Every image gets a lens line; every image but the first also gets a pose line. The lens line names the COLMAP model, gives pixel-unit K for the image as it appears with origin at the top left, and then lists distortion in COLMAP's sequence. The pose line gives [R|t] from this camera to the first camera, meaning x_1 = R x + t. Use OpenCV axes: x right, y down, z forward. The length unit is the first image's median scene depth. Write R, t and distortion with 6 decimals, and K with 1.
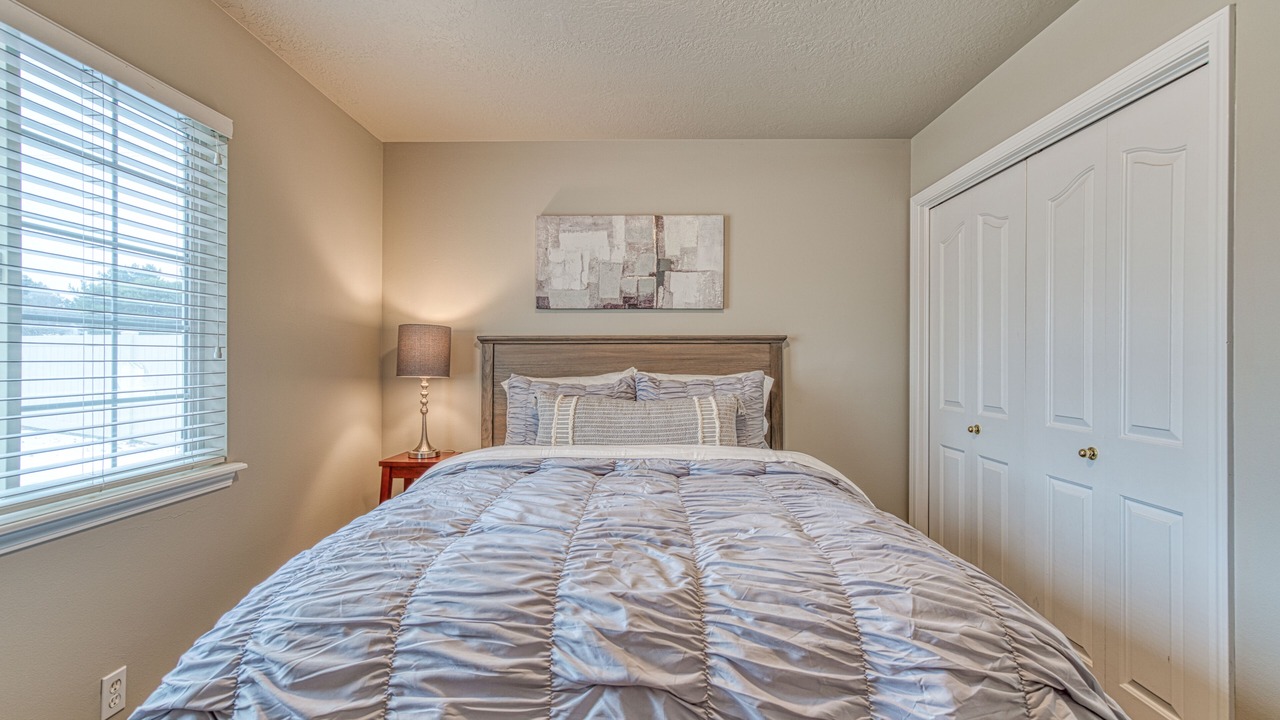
lens RADIAL K [[581.6, 0, 642.5], [0, 581.6, 354.3], [0, 0, 1]] dist [0.010937, 0.000086]
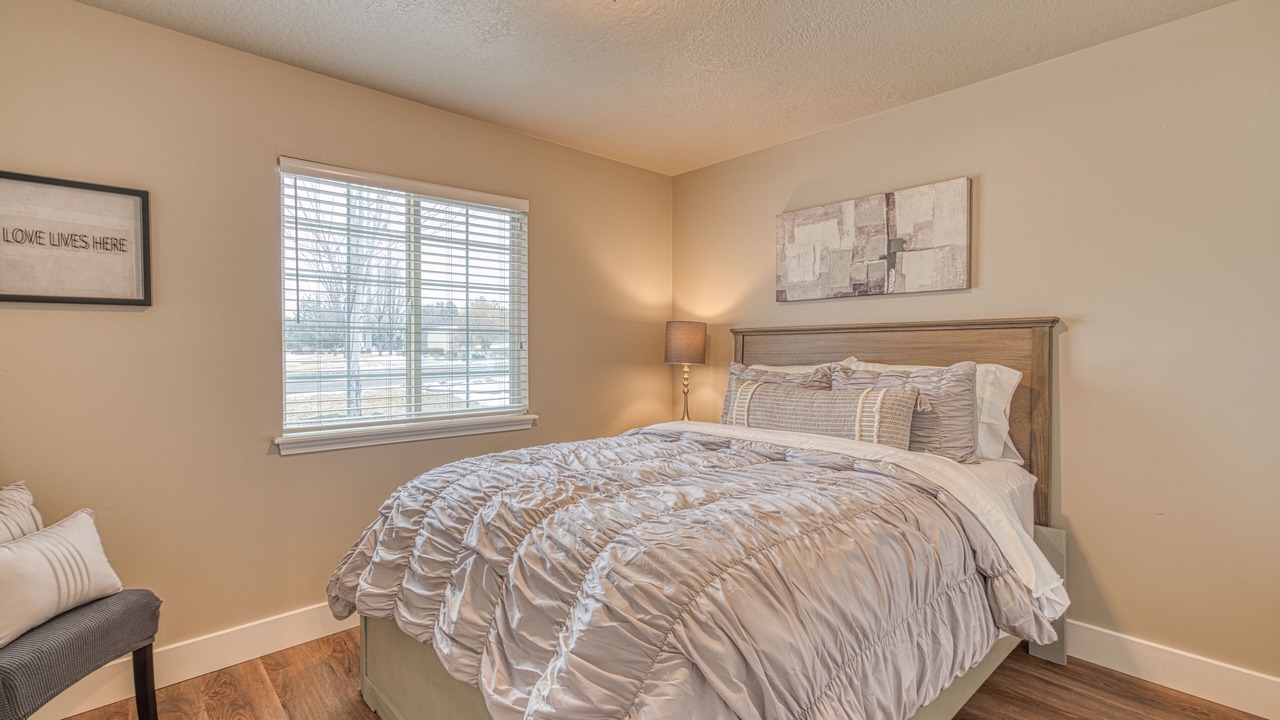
lens RADIAL K [[615.6, 0, 673.6], [0, 615.6, 355.8], [0, 0, 1]] dist [-0.002035, -0.000077]
pose [[0.685175, 0.004142, -0.728367, 0.516133], [0.009529, 0.999847, 0.014650, 0.002523], [0.728316, -0.016978, 0.685031, 0.080205]]
